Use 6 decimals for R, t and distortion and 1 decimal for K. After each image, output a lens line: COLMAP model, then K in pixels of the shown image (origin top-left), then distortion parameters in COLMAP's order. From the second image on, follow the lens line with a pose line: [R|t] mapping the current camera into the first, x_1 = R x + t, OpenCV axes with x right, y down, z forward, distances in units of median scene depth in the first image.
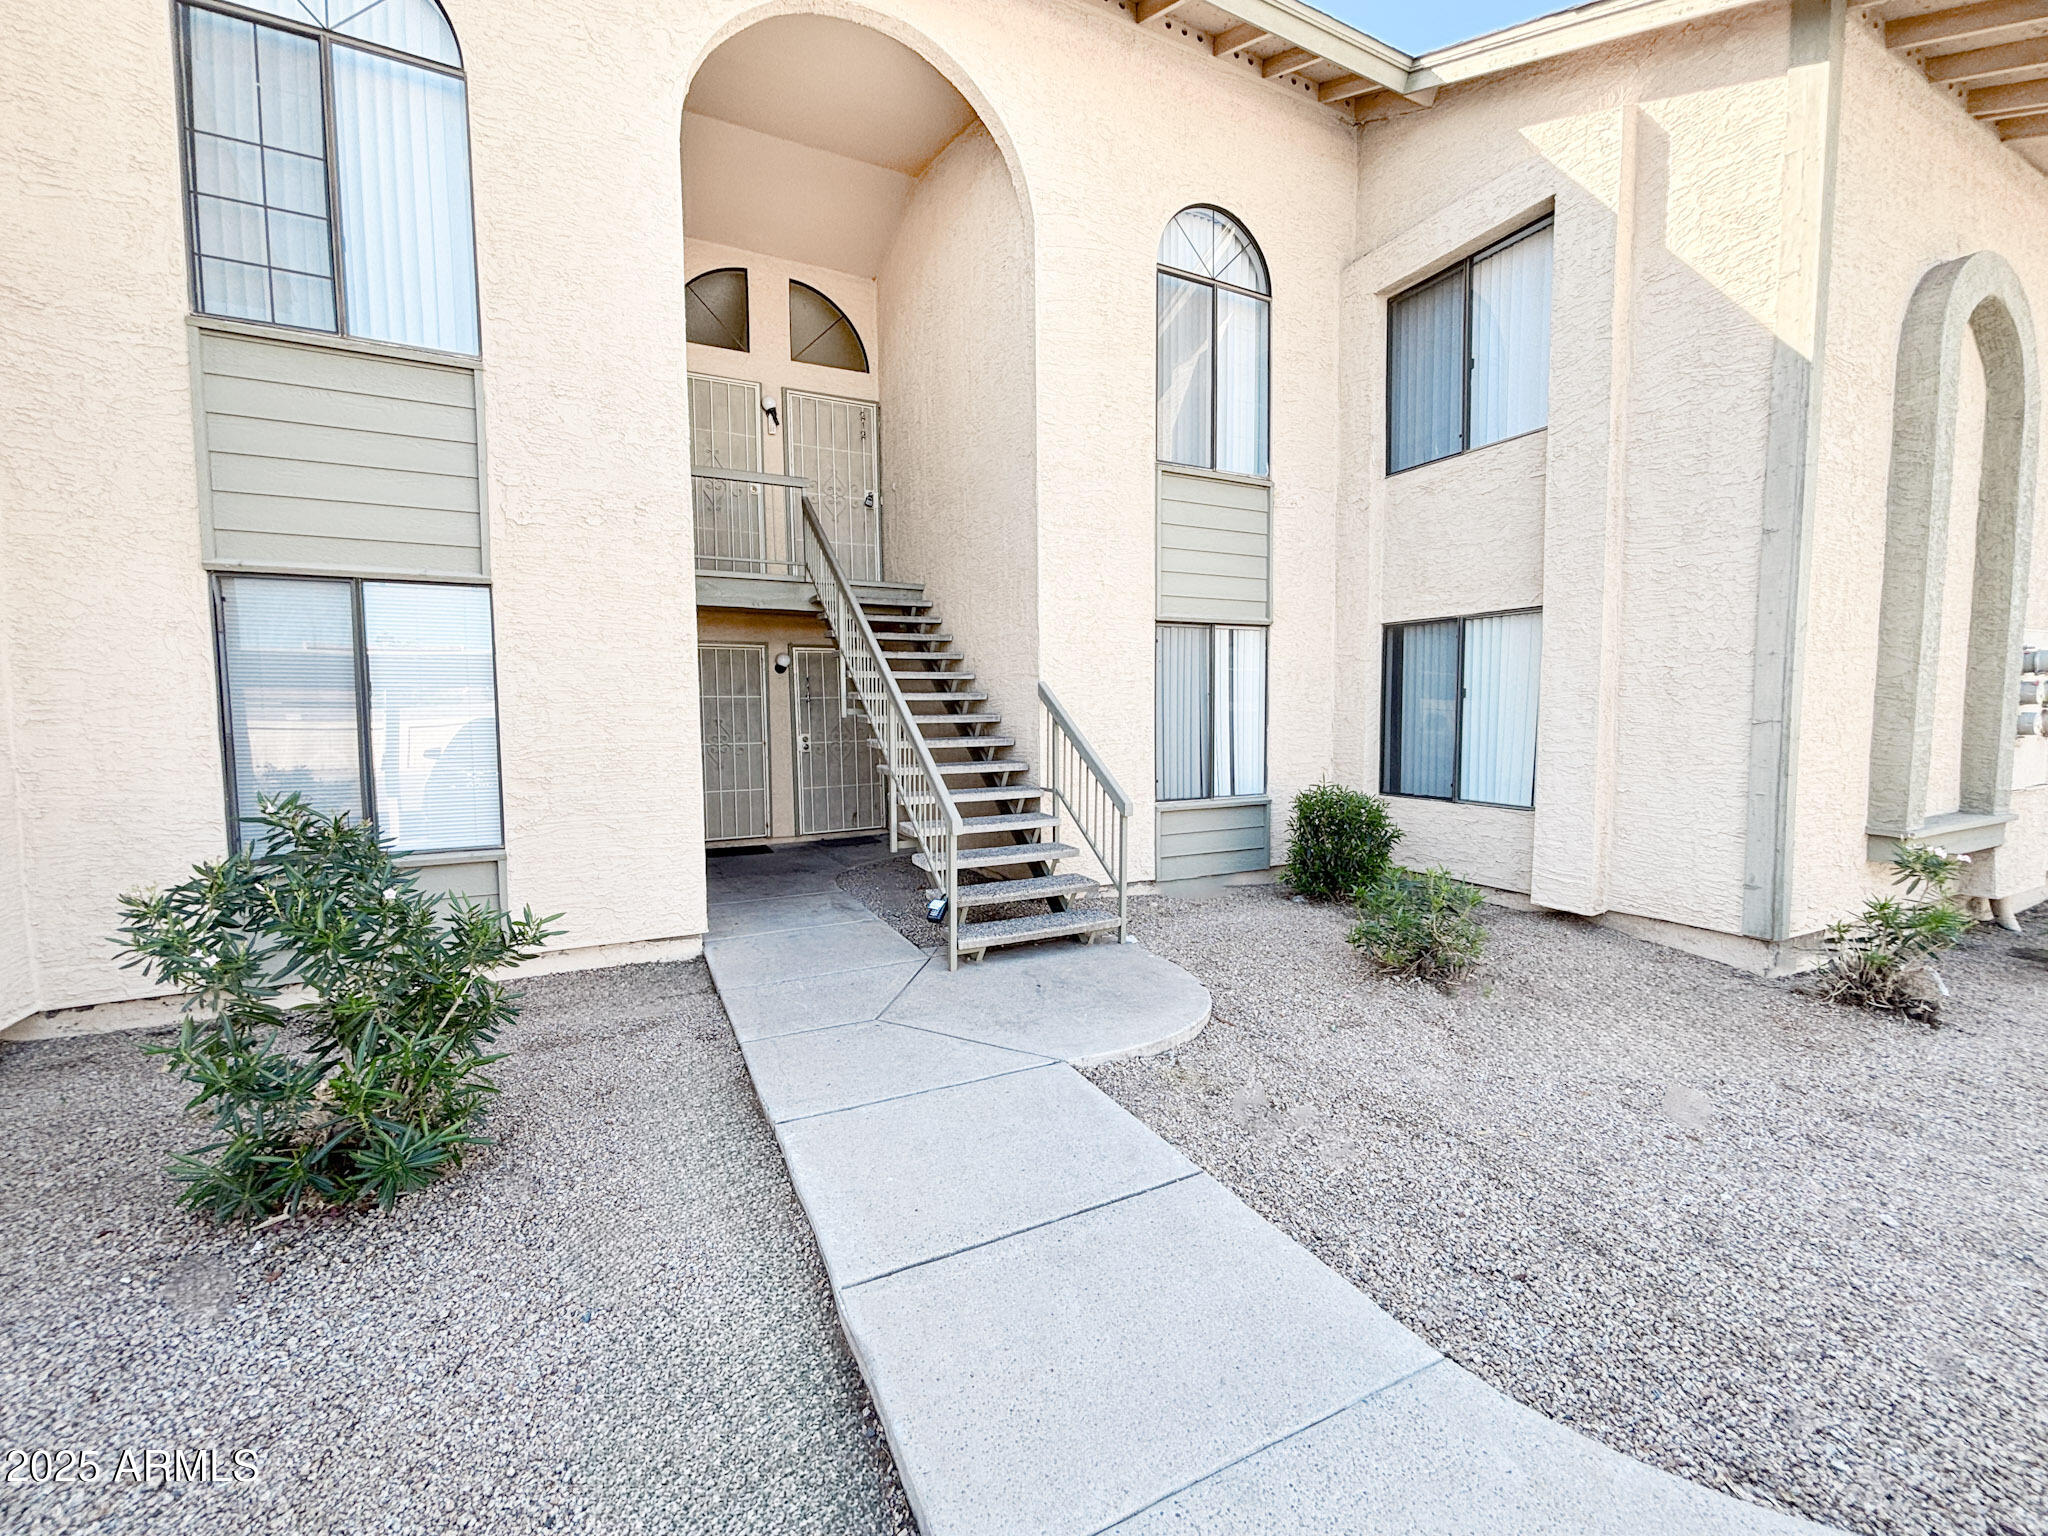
lens RADIAL K [[820.9, 0, 1024.2], [0, 820.9, 763.0], [0, 0, 1]] dist [0.001189, 0.000964]
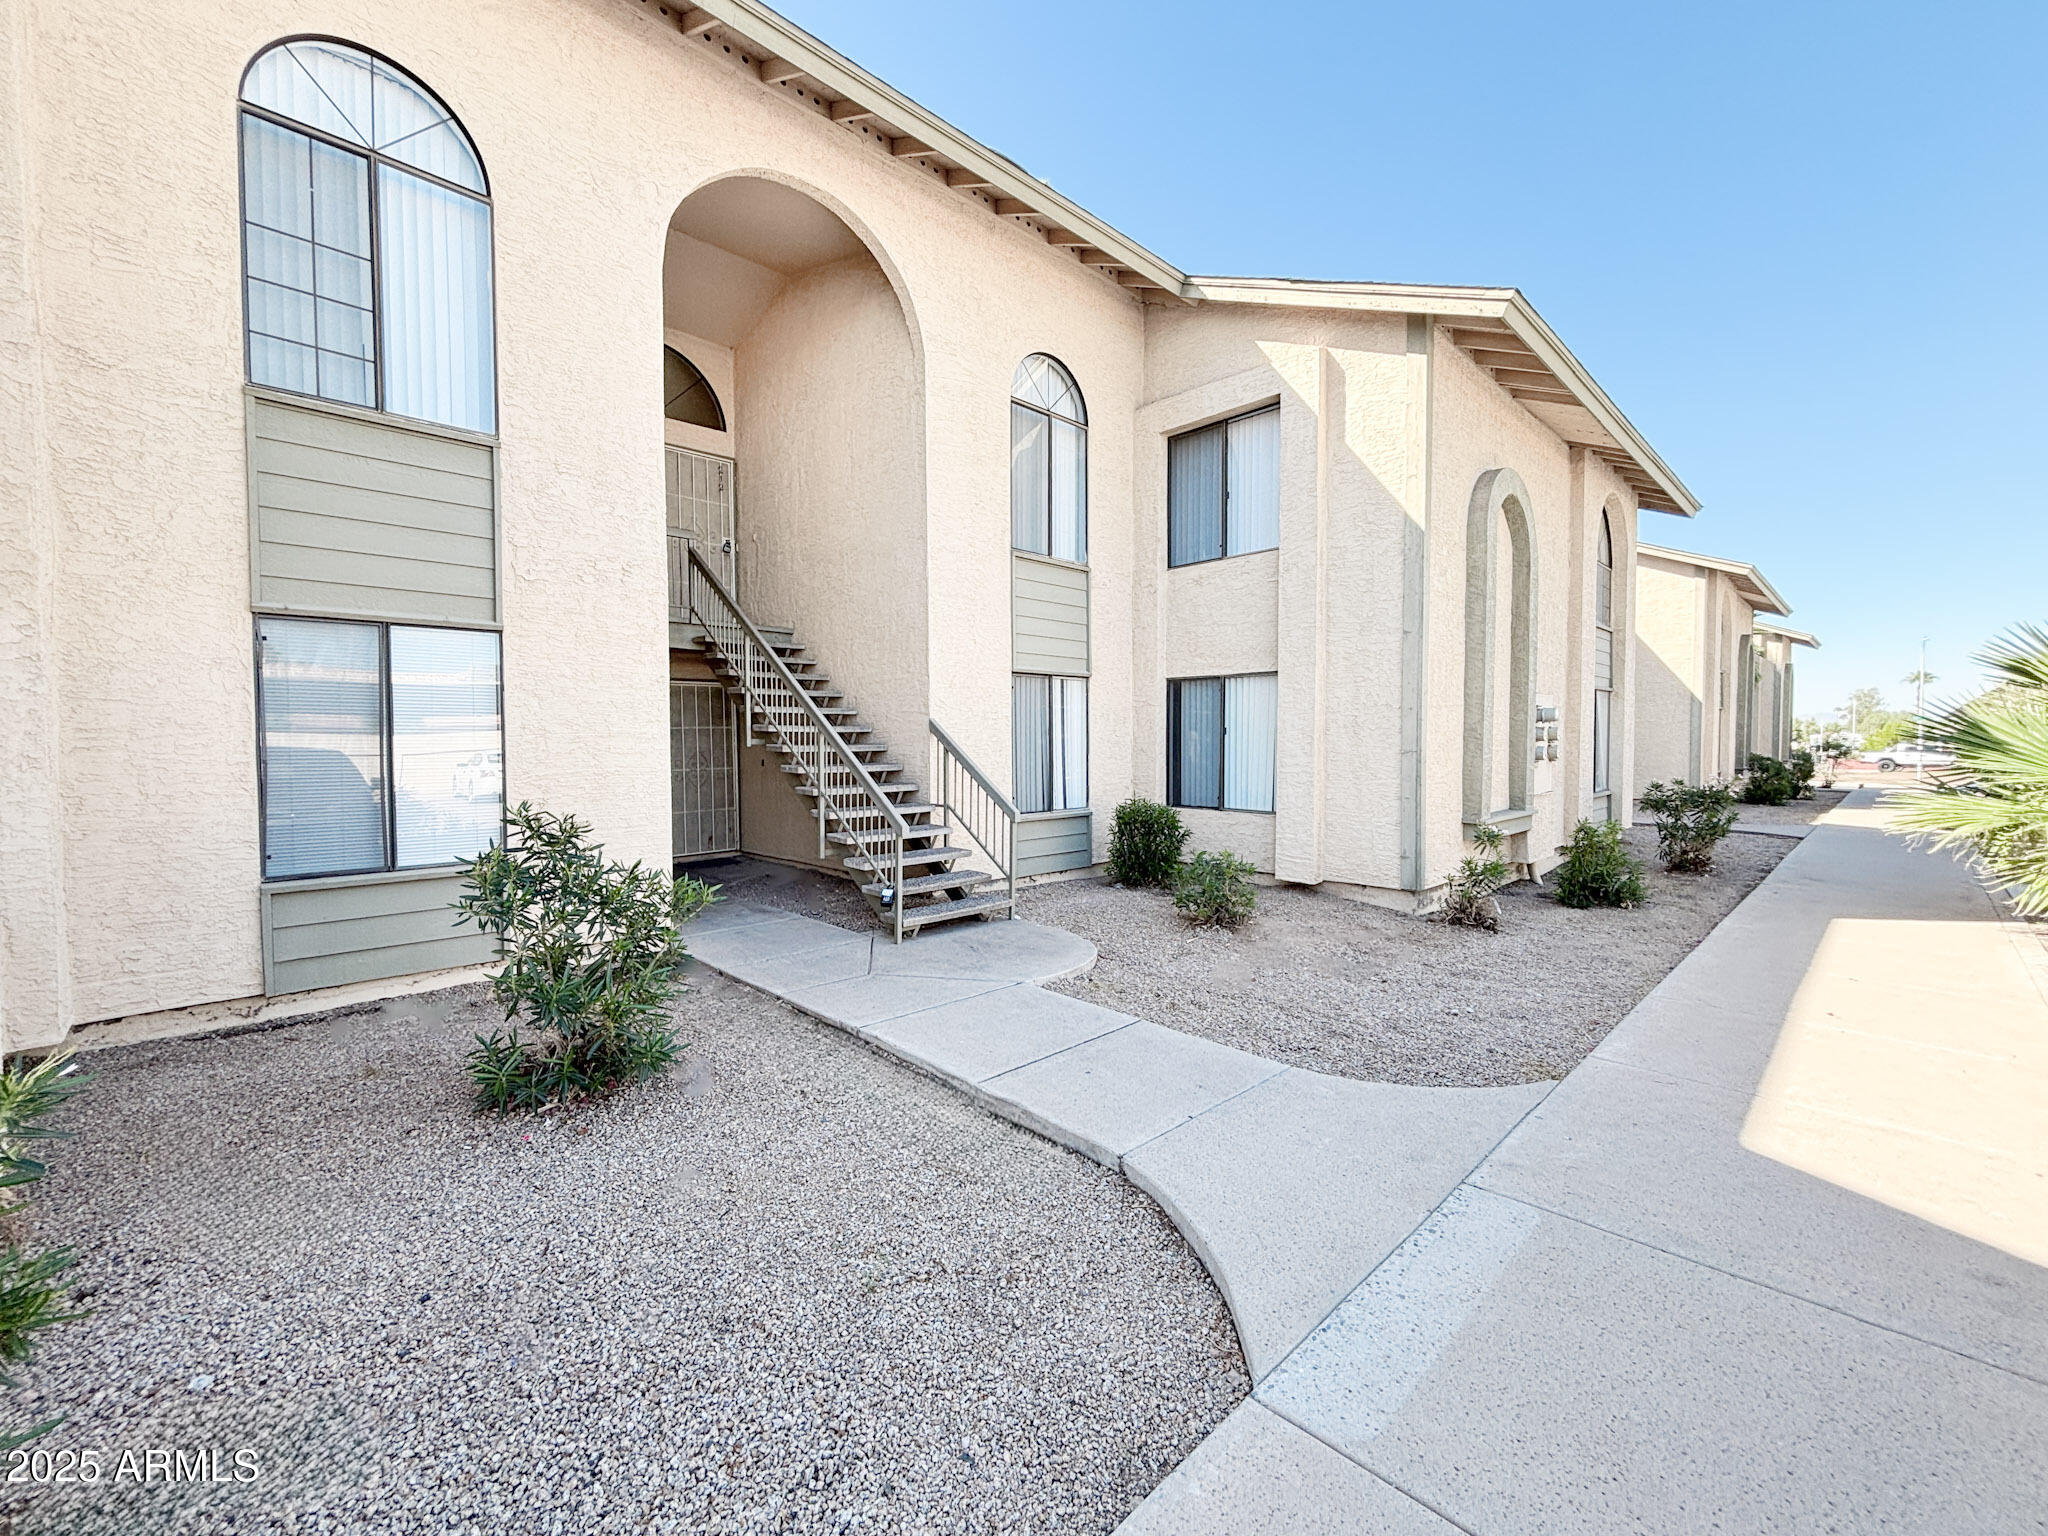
lens RADIAL K [[838.1, 0, 1014.4], [0, 838.1, 762.0], [0, 0, 1]] dist [0.008922, -0.000125]
pose [[0.955354, -0.002089, 0.295457, -0.277667], [0.013279, 0.999268, -0.035870, 0.016618], [-0.295166, 0.038192, 0.954682, -0.295964]]
